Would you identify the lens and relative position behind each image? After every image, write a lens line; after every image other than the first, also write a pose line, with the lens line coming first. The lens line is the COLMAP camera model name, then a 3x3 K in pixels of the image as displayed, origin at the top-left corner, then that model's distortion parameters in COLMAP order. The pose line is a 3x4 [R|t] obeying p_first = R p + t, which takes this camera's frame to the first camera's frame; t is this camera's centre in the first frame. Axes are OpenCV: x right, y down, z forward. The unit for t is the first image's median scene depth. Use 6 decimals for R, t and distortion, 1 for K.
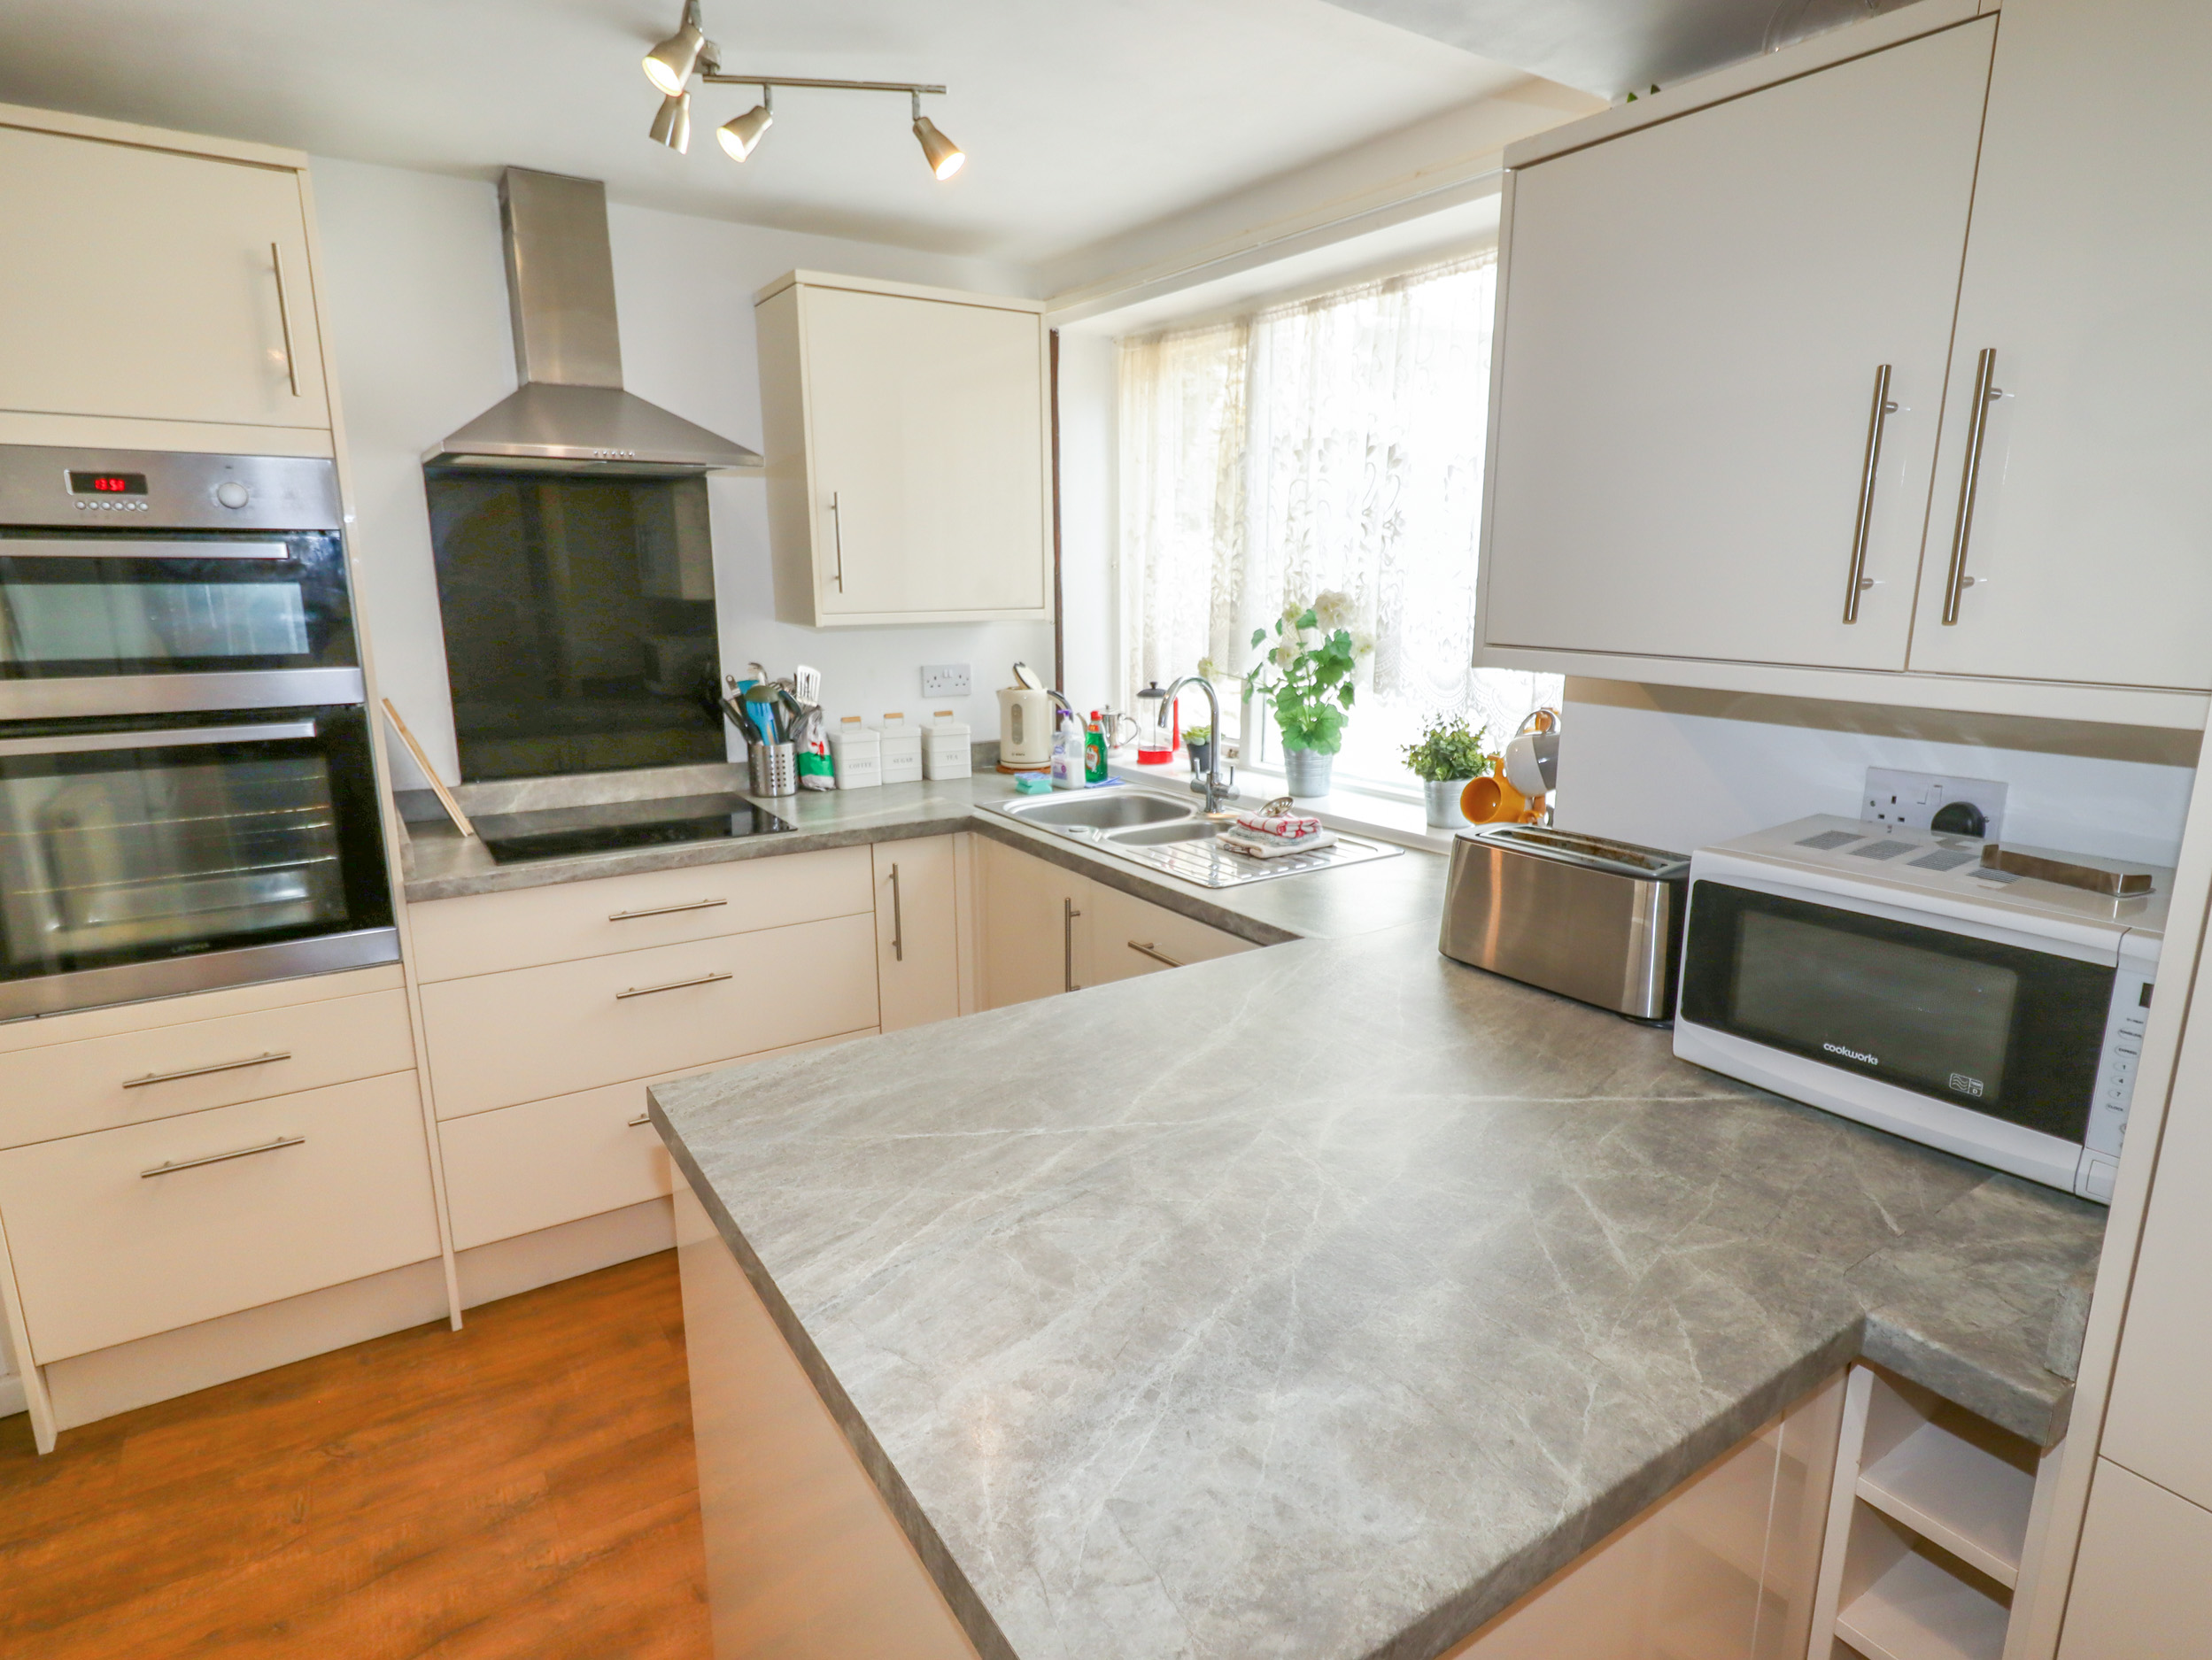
lens RADIAL K [[1198.4, 0, 1114.3], [0, 1198.4, 826.9], [0, 0, 1]] dist [0.000197, -0.000340]
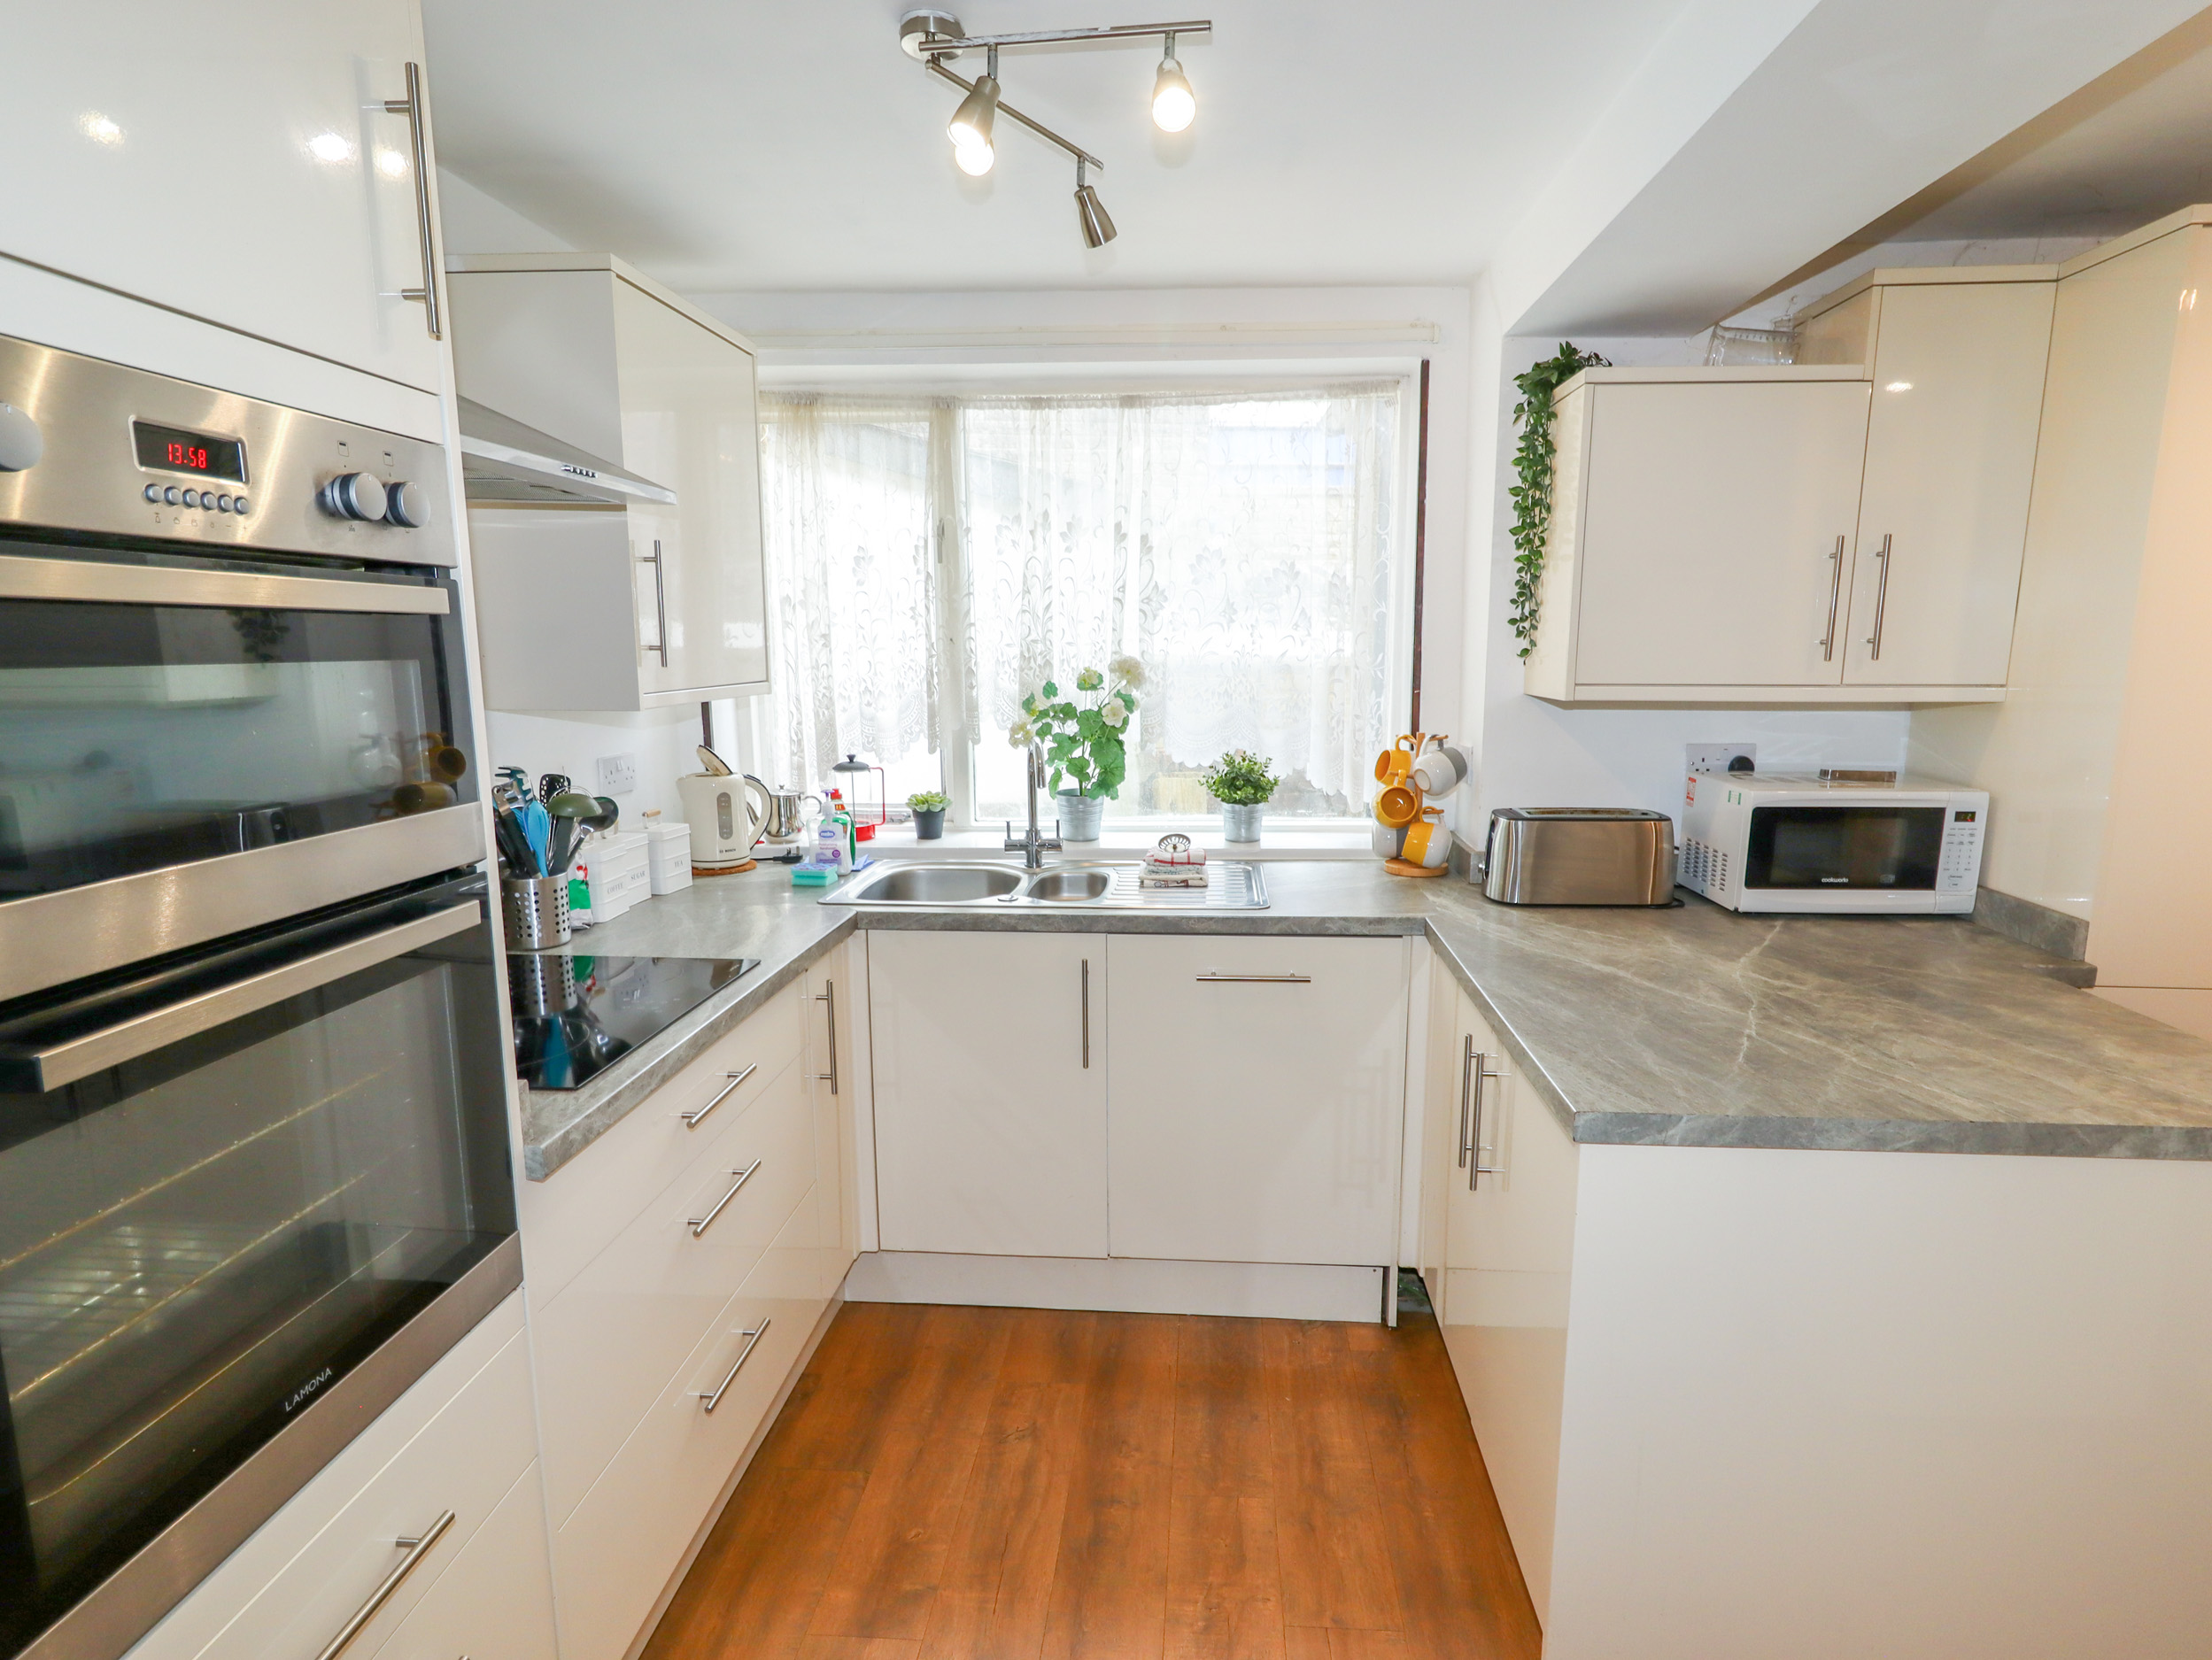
lens RADIAL K [[1170.2, 0, 1122.8], [0, 1170.2, 834.1], [0, 0, 1]] dist [0.000952, 0.000112]
pose [[0.606645, -0.130951, 0.784113, -1.568418], [0.169576, 0.984954, 0.033297, -0.144991], [-0.776676, 0.112767, 0.619724, 0.703259]]
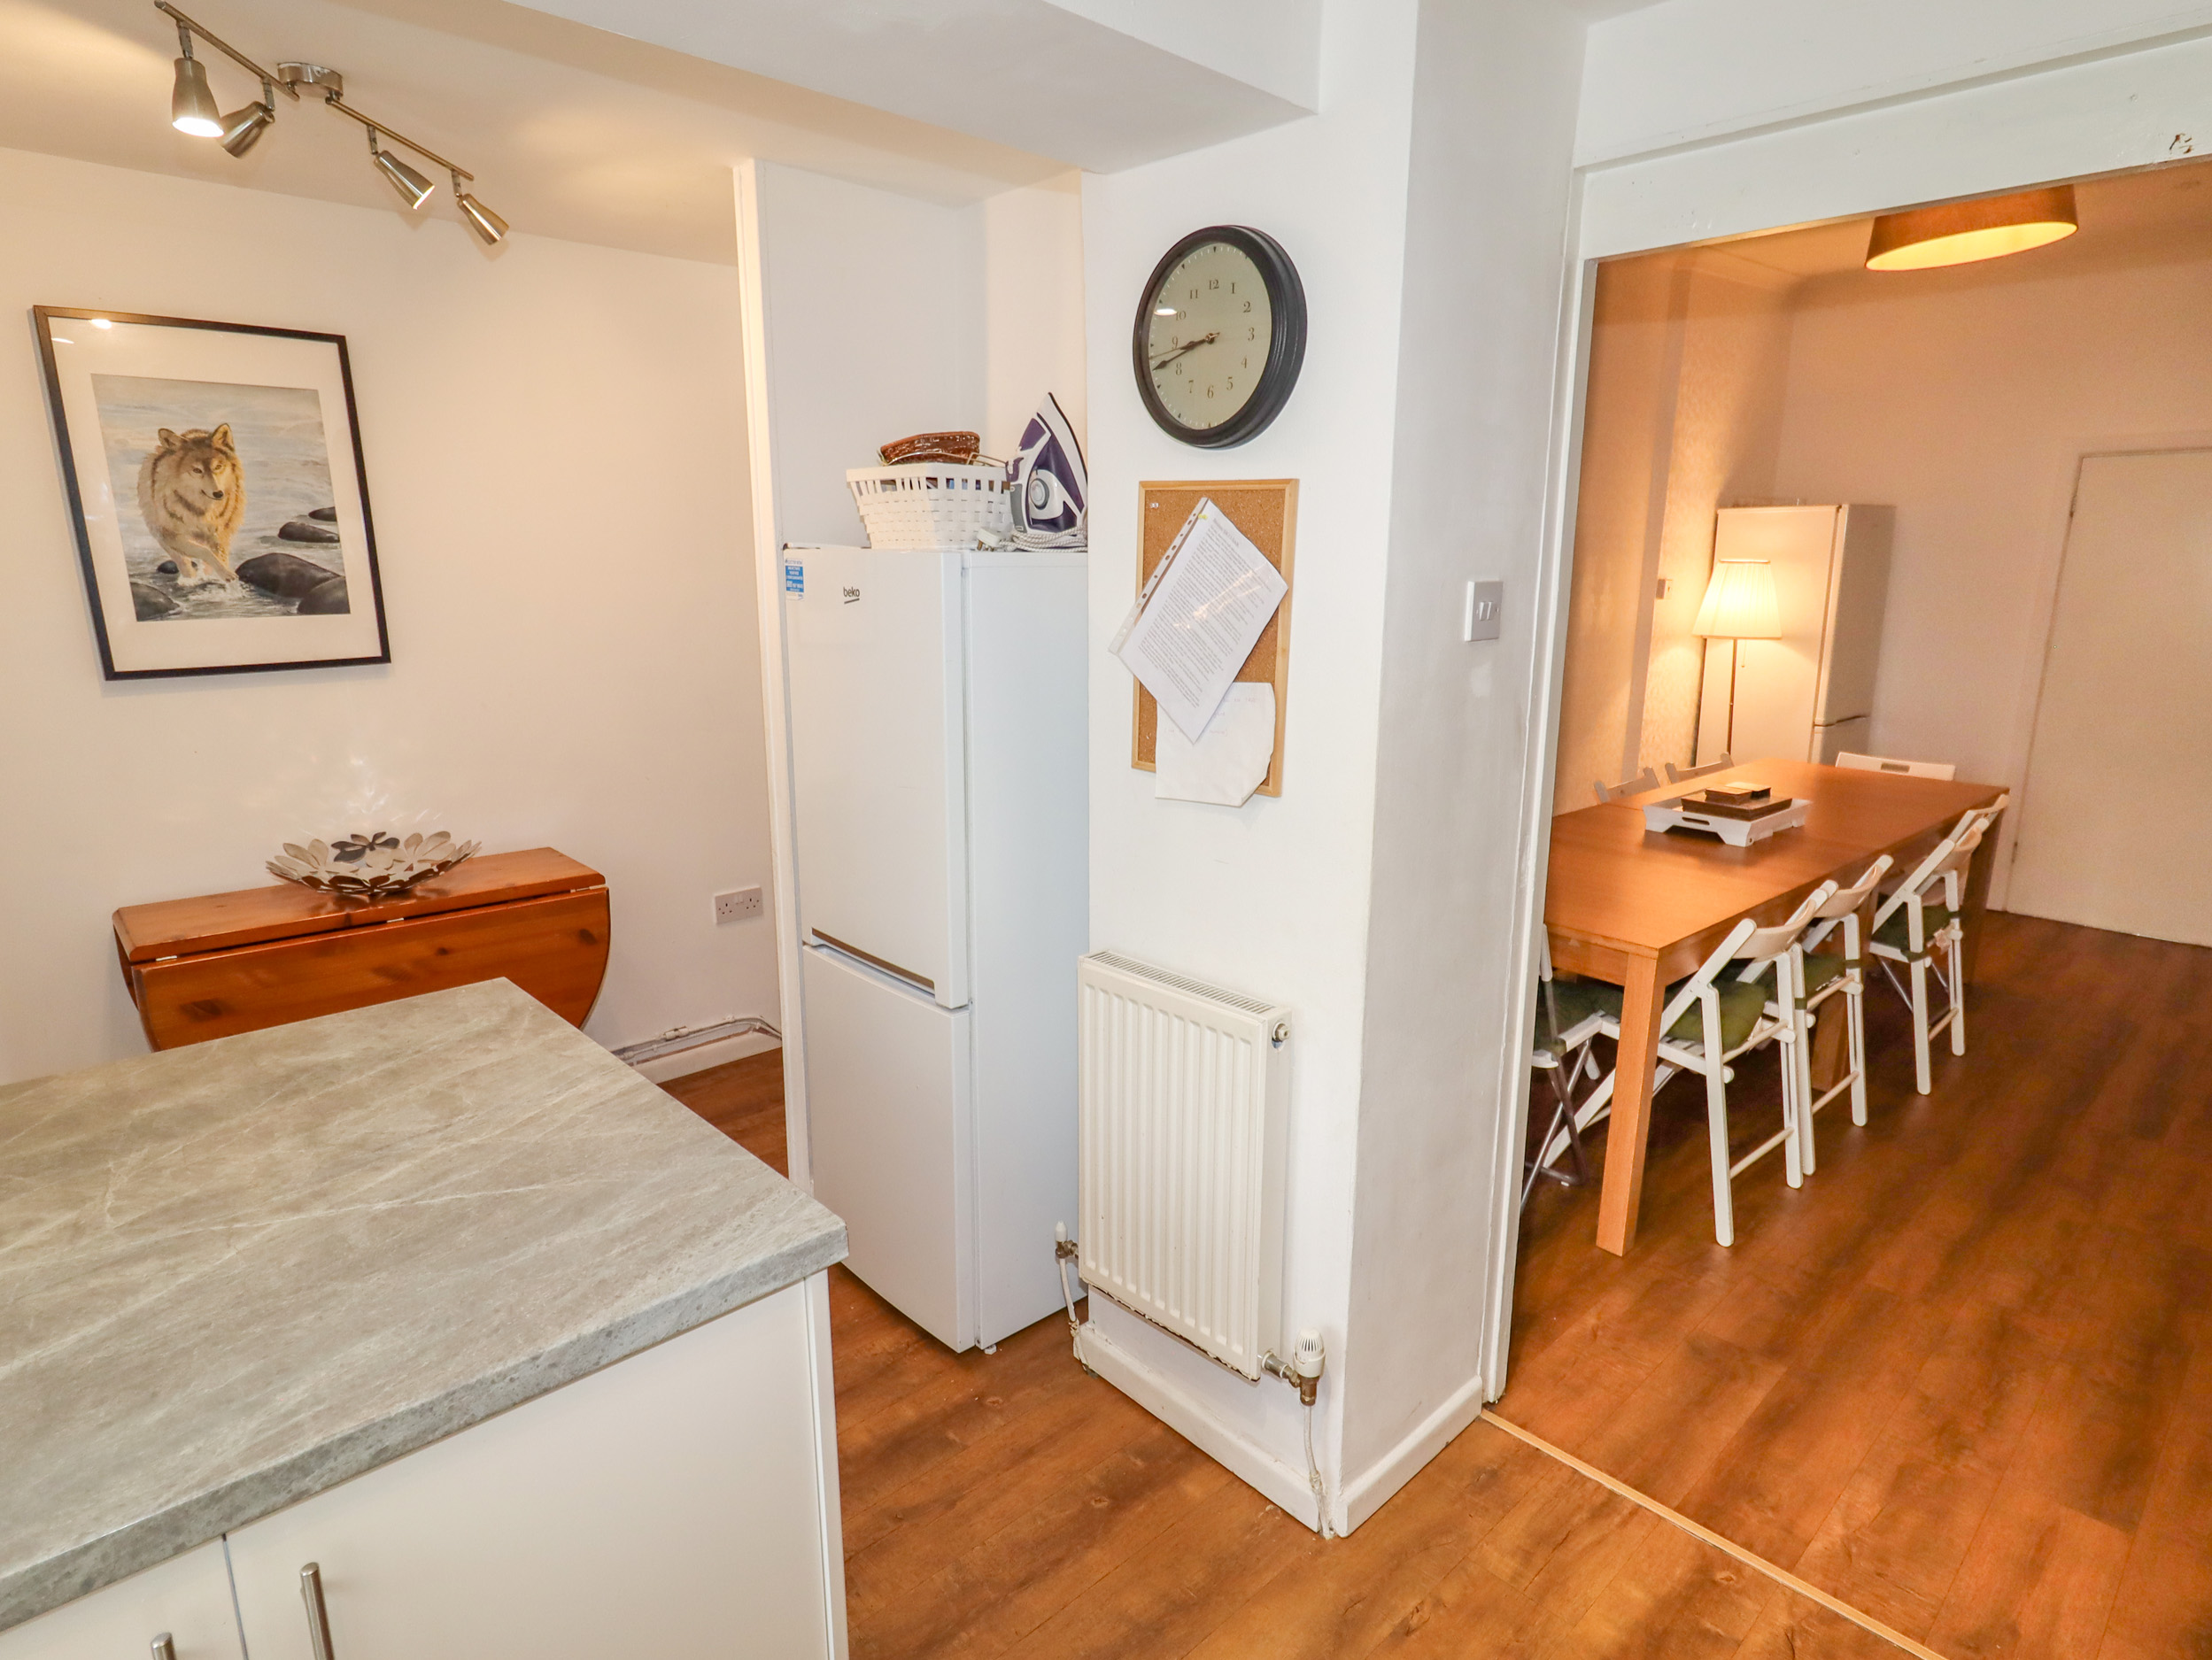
lens RADIAL K [[1238.0, 0, 1126.9], [0, 1238.0, 826.8], [0, 0, 1]] dist [0.003976, 0.000961]
pose [[-0.982616, 0.036586, -0.182011, -0.480711], [-0.042849, 0.909229, 0.414086, -0.456620], [0.180640, 0.414686, -0.891855, 1.880044]]
